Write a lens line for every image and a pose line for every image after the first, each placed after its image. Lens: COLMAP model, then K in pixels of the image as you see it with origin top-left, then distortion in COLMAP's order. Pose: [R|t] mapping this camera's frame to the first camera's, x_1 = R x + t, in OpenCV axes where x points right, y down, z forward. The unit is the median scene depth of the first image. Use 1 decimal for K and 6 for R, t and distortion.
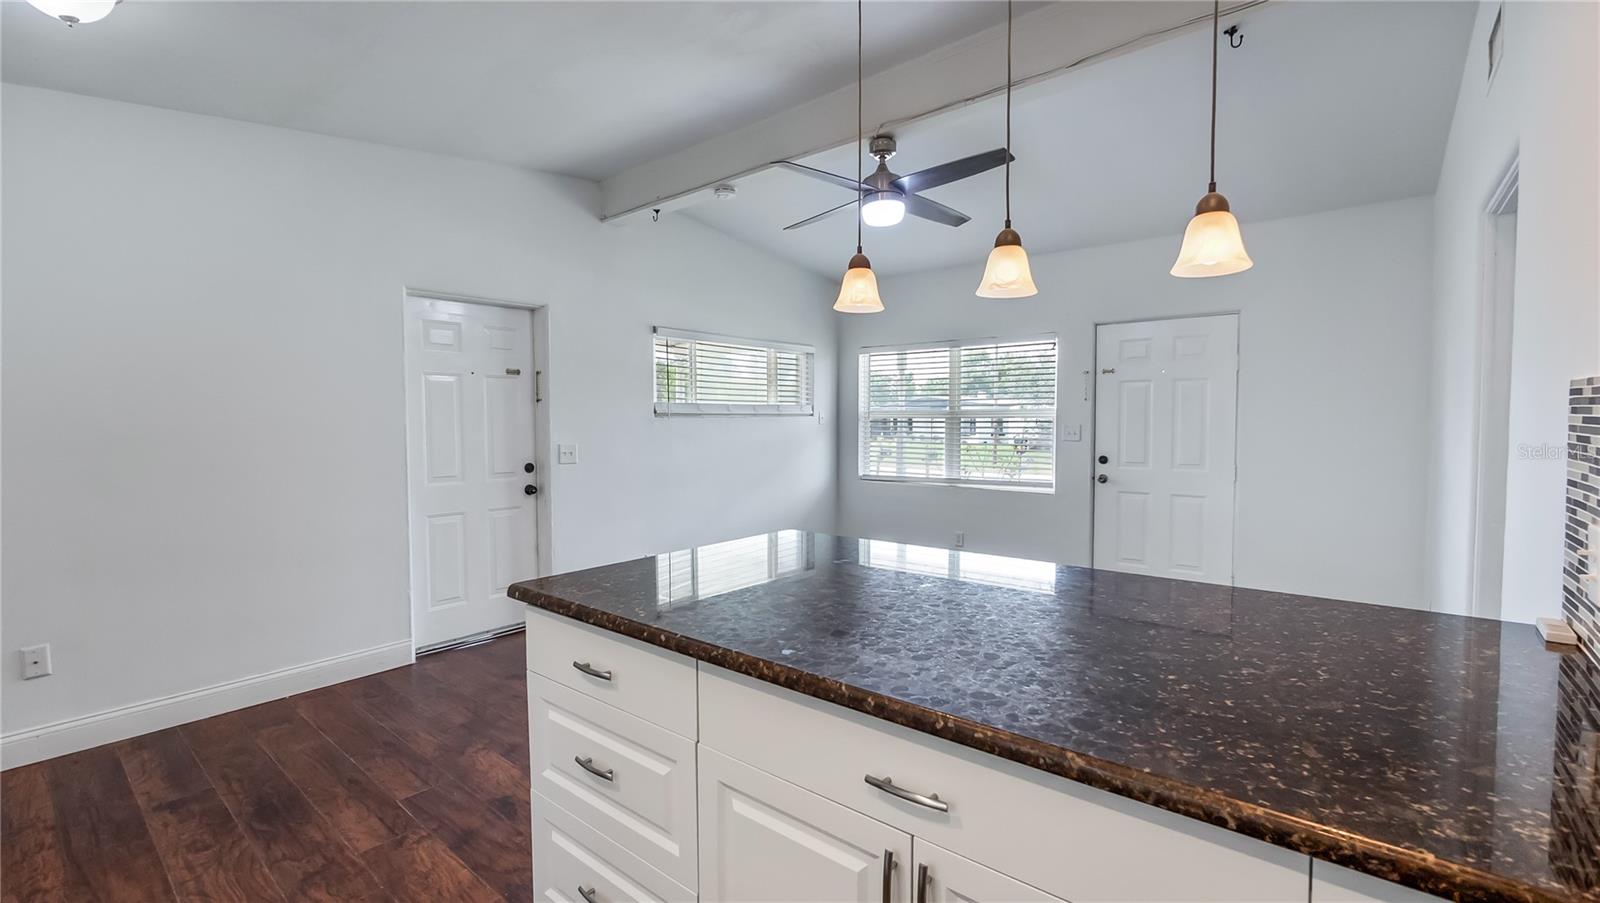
lens RADIAL K [[685.4, 0, 810.4], [0, 685.4, 454.8], [0, 0, 1]] dist [-0.005207, 0.003336]
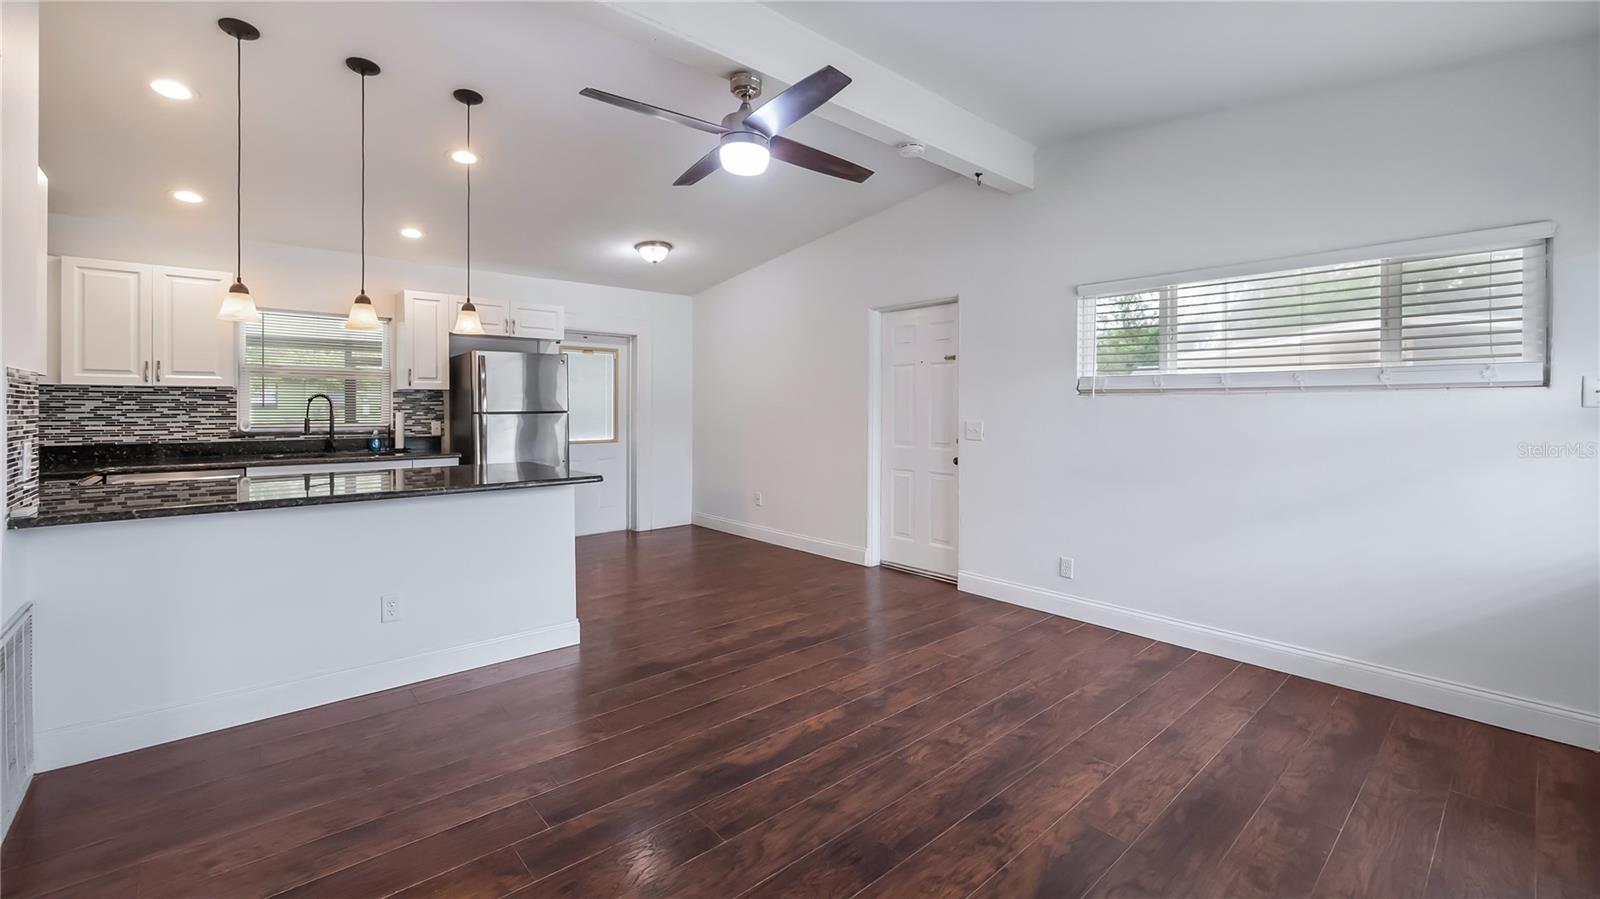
lens RADIAL K [[649.2, 0, 796.5], [0, 649.2, 414.2], [0, 0, 1]] dist [0.007023, -0.001561]
pose [[-0.152933, 0.016562, -0.988098, 0.642153], [-0.051643, 0.998359, 0.024727, -0.035593], [0.986886, 0.054810, -0.151827, 0.839913]]
